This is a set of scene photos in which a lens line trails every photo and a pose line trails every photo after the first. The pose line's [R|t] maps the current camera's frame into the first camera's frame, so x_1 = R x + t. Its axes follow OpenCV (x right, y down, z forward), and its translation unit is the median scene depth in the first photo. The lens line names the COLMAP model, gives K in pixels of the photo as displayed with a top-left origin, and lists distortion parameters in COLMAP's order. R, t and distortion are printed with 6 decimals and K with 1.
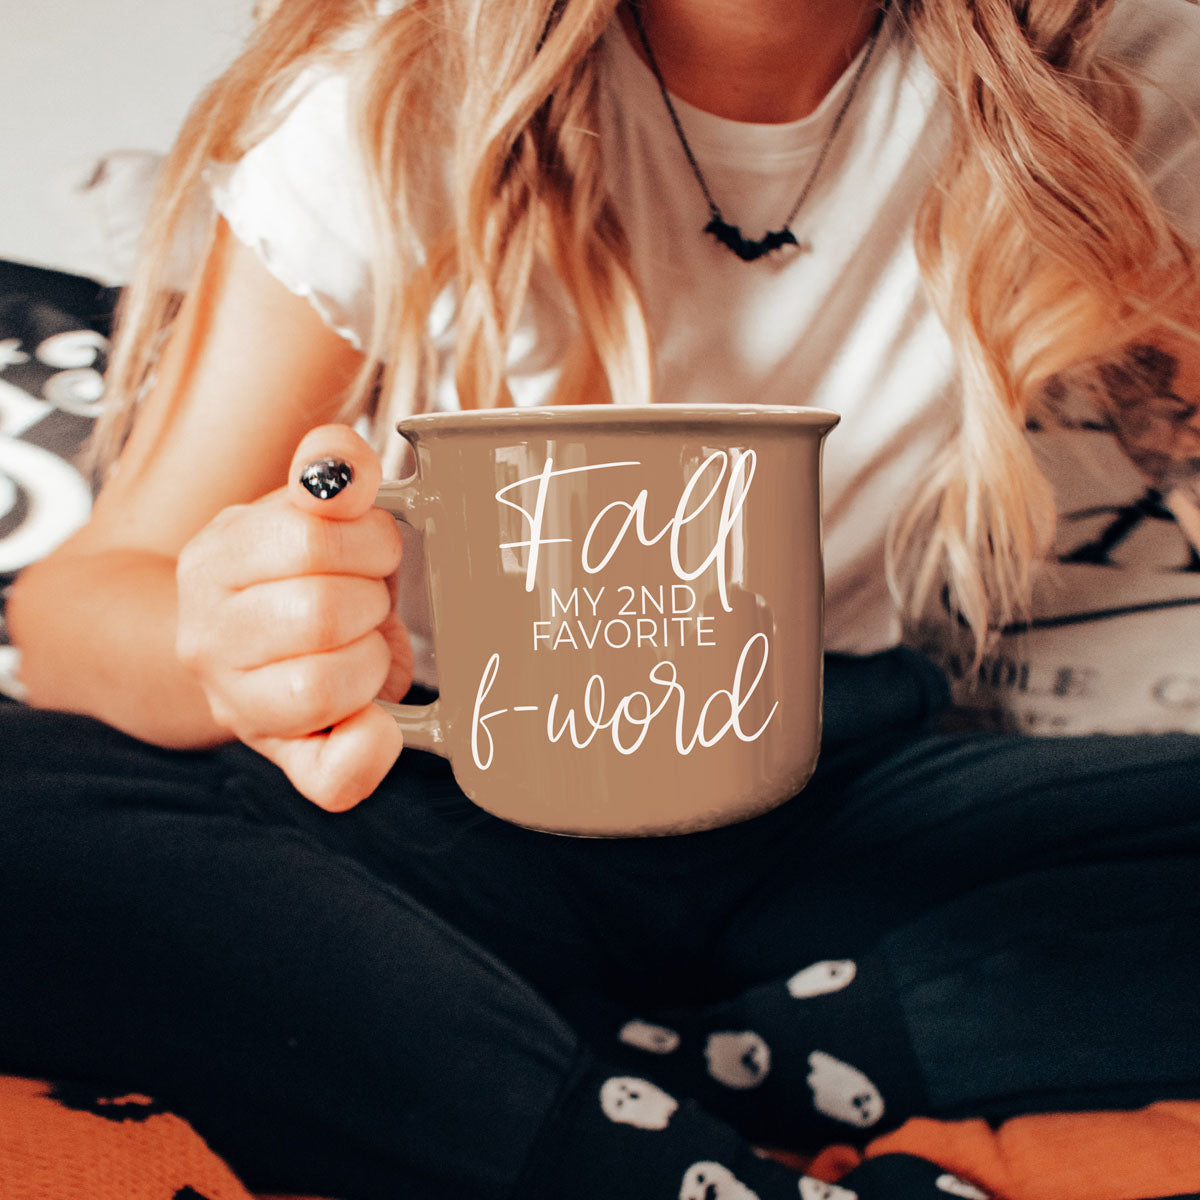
lens RADIAL K [[6106.6, 0, 601.0], [0, 6106.6, 601.2], [0, 0, 1]] dist [-0.363741, 0.000000]
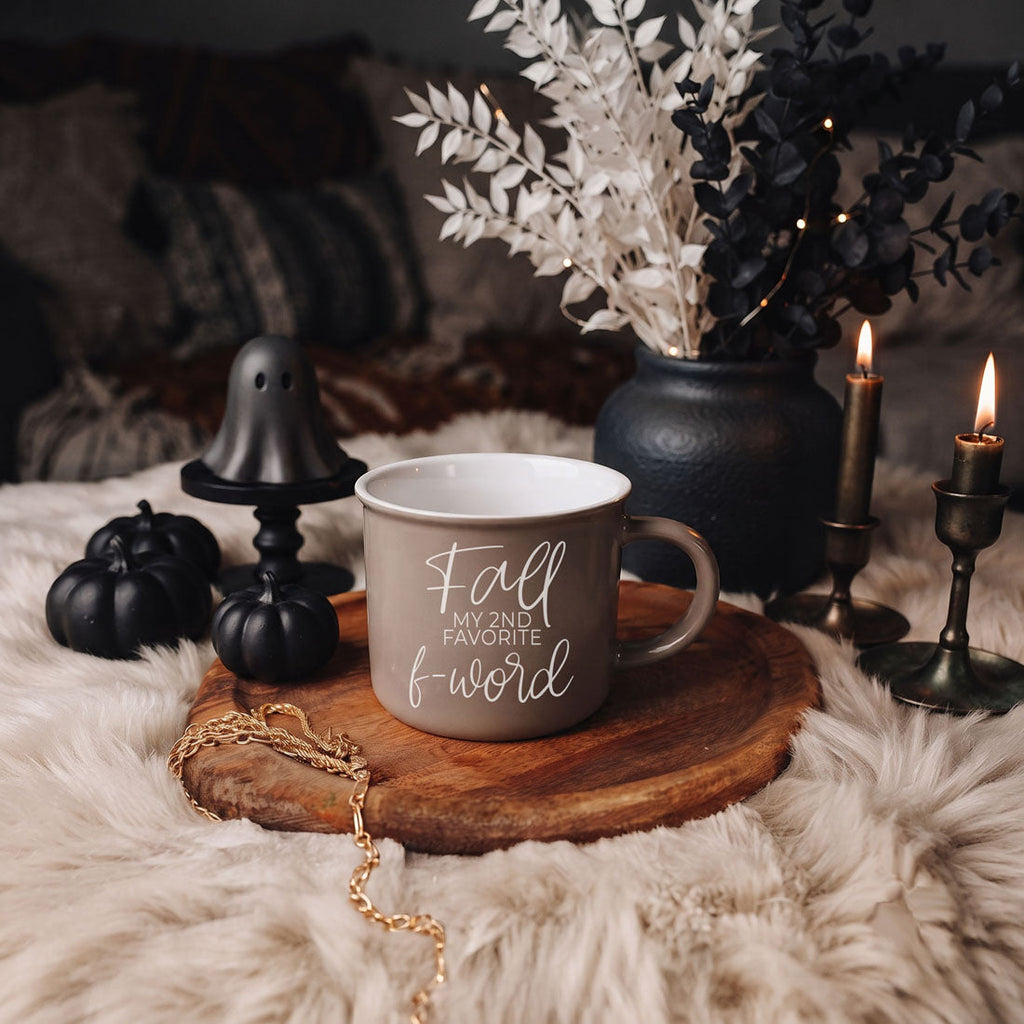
lens RADIAL K [[5211.0, 0, 512.0], [0, 5211.0, 512.3], [0, 0, 1]] dist [-0.363741, 0.000000]
pose [[0.999565, 0.028023, 0.009186, -0.005977], [-0.027806, 0.999350, -0.022933, 0.003470], [-0.009823, 0.022667, 0.999695, -0.600916]]
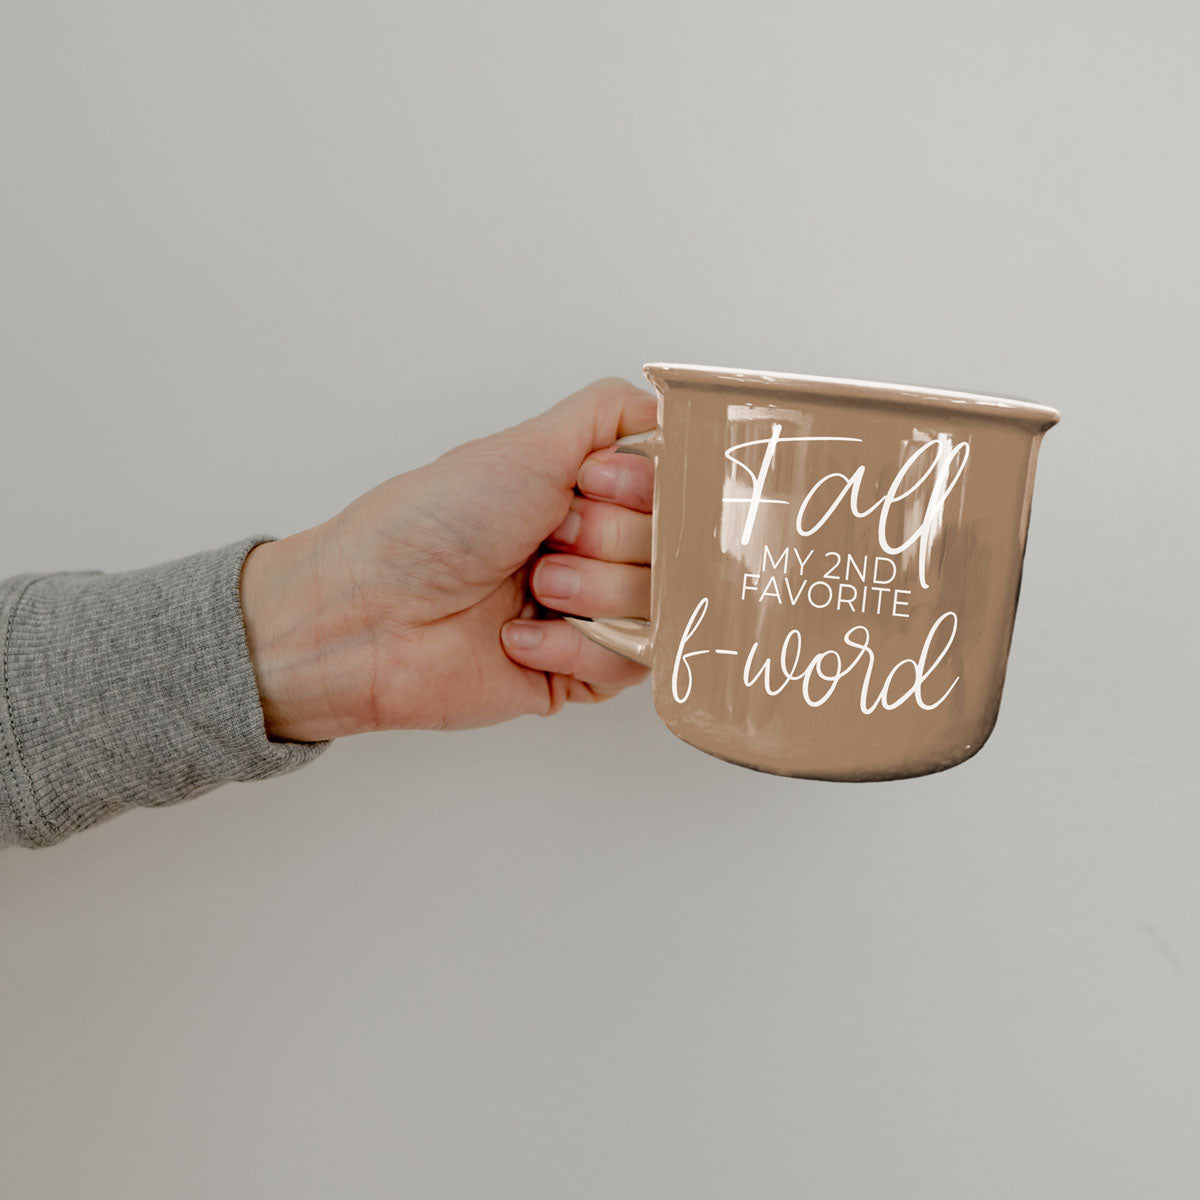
lens RADIAL K [[6106.6, 0, 599.5], [0, 6106.6, 599.9], [0, 0, 1]] dist [-0.363741, 0.000000]
pose [[0.990573, 0.133170, -0.032097, -0.001160], [-0.132921, 0.991078, 0.009780, 0.000867], [0.033113, -0.005422, 0.999437, -0.078376]]
